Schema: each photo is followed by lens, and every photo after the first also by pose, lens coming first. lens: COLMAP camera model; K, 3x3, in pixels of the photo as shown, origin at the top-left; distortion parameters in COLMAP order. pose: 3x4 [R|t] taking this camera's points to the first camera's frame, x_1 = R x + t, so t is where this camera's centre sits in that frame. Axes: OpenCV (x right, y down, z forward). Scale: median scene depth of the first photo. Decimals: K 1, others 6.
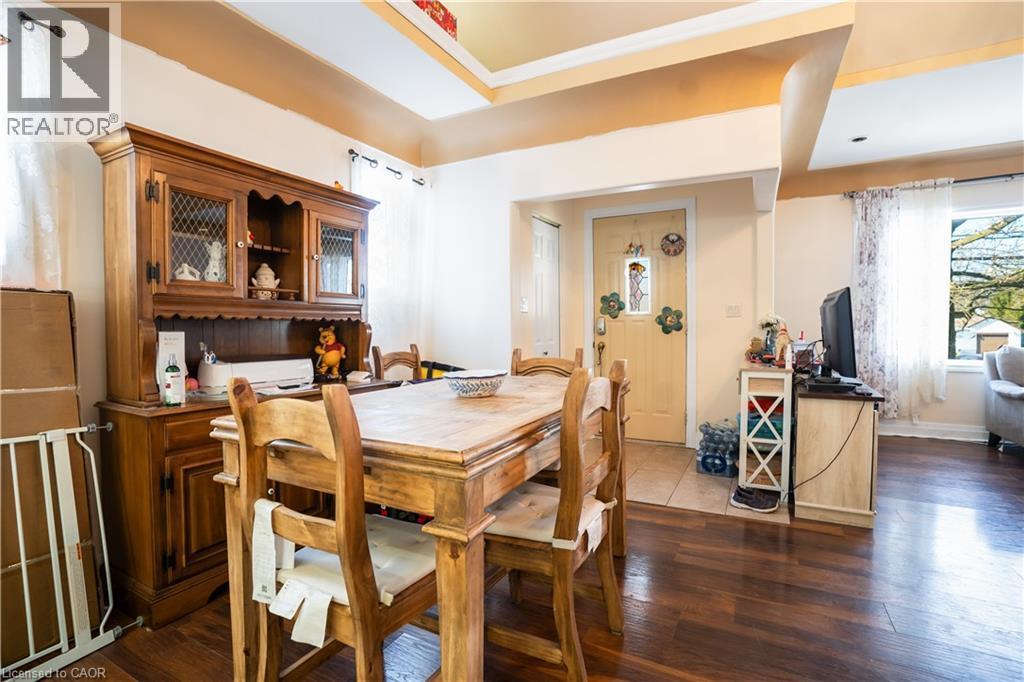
lens RADIAL K [[478.6, 0, 519.5], [0, 478.6, 349.6], [0, 0, 1]] dist [-0.073238, 0.027886]
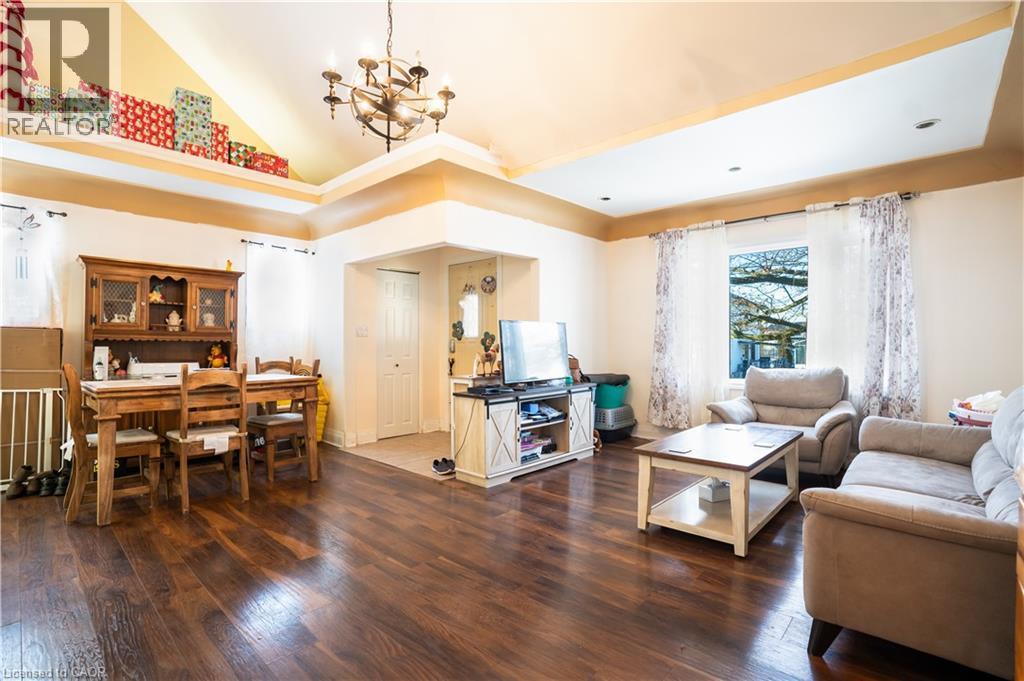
lens RADIAL K [[478.6, 0, 519.5], [0, 478.6, 349.1], [0, 0, 1]] dist [-0.073238, 0.027886]
pose [[0.968325, 0.012248, -0.249391, 0.739830], [-0.021852, 0.999121, -0.035779, 0.002869], [0.248734, 0.040095, 0.967742, -0.258369]]
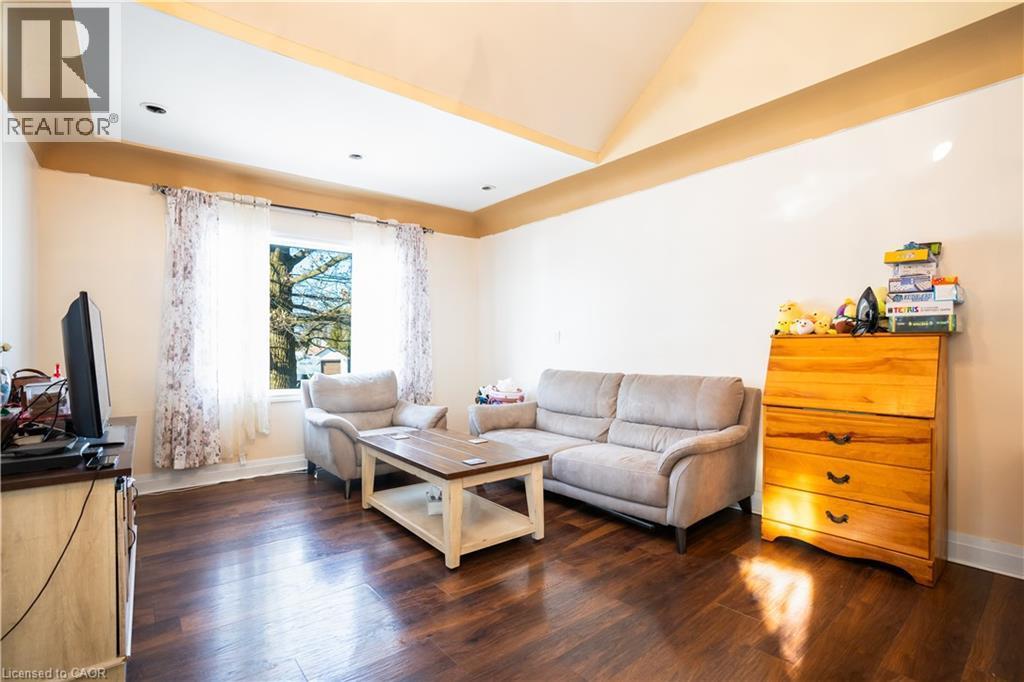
lens RADIAL K [[478.6, 0, 519.5], [0, 478.6, 349.6], [0, 0, 1]] dist [-0.073238, 0.027886]
pose [[0.384982, 0.008021, 0.922889, 0.242741], [0.048692, 0.998393, -0.028989, -0.007688], [-0.921639, 0.056098, 0.383972, 0.154818]]
